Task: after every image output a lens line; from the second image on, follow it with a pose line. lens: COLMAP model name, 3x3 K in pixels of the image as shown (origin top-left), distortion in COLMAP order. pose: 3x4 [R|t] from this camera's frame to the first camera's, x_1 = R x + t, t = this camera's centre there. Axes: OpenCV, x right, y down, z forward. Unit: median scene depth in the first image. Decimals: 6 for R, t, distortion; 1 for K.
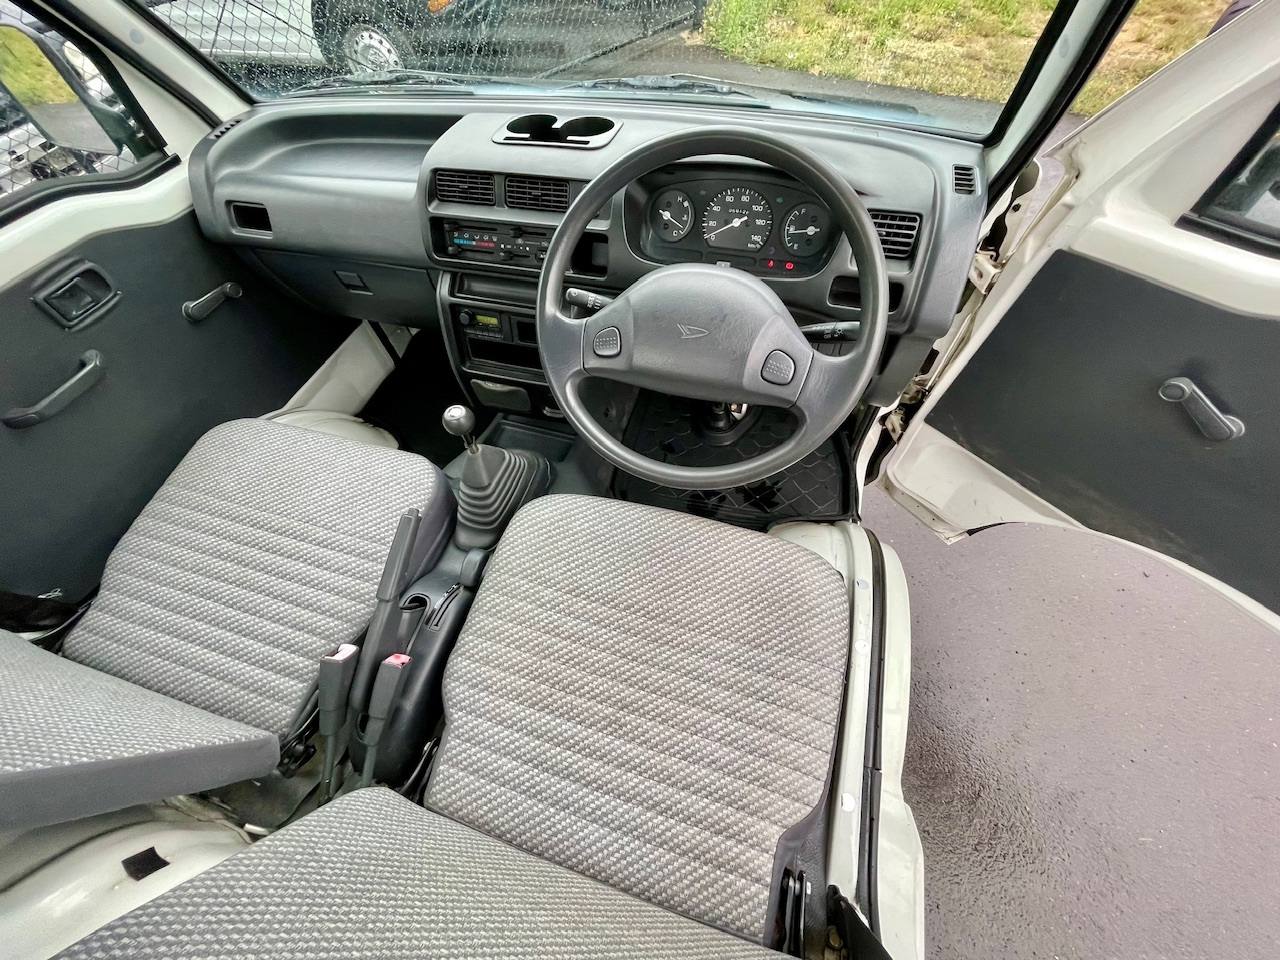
lens RADIAL K [[510.1, 0, 632.5], [0, 510.1, 477.5], [0, 0, 1]] dist [-0.005402, 0.000890]
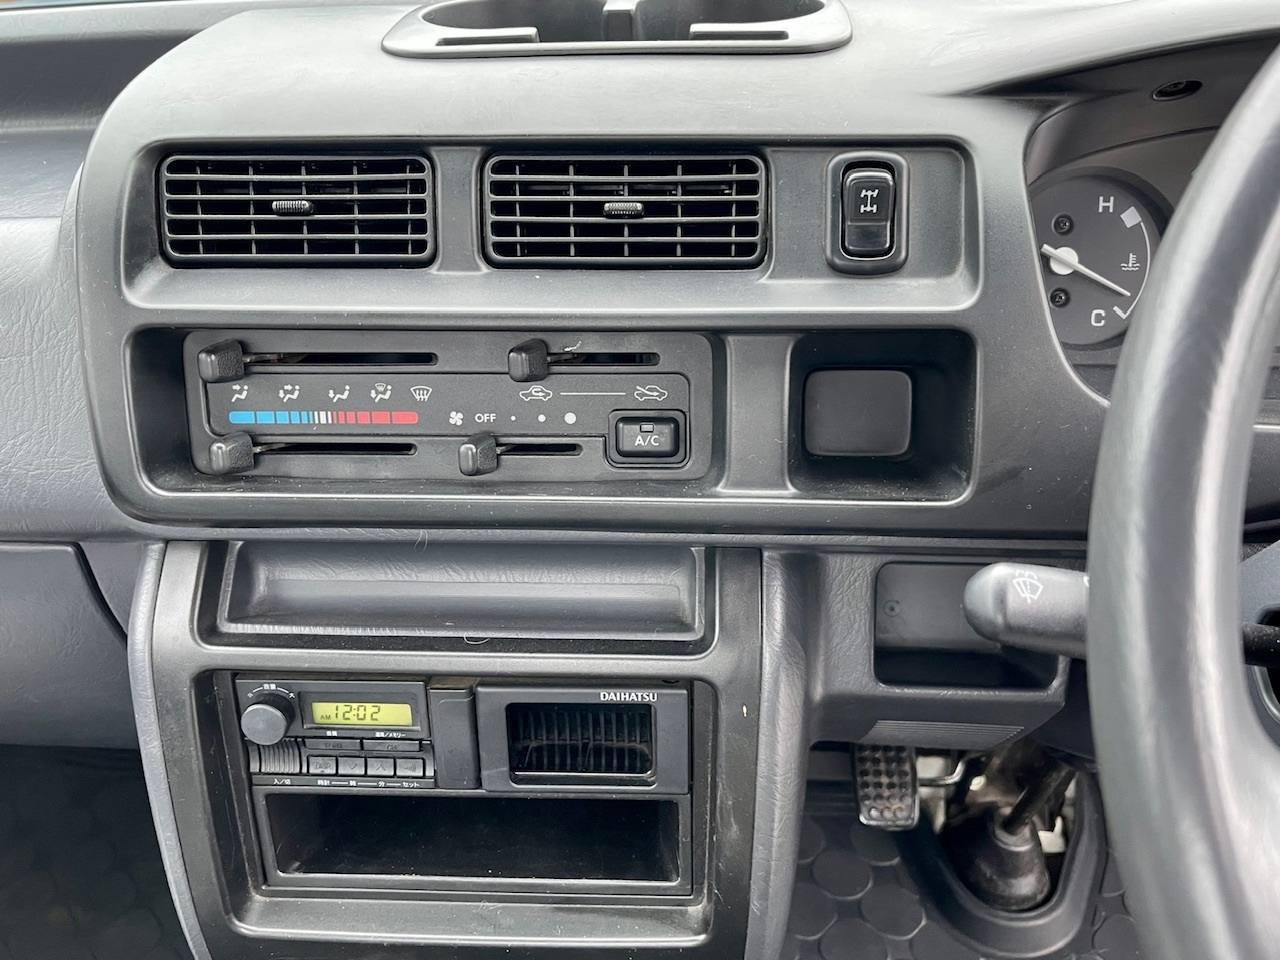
lens RADIAL K [[1151.8, 0, 687.5], [0, 1151.8, 502.3], [0, 0, 1]] dist [0.011204, -0.057710]
pose [[0.966965, -0.108749, 0.230549, -0.277684], [0.180261, 0.931205, -0.316801, -0.225622], [-0.180236, 0.347894, 0.920046, 0.494320]]
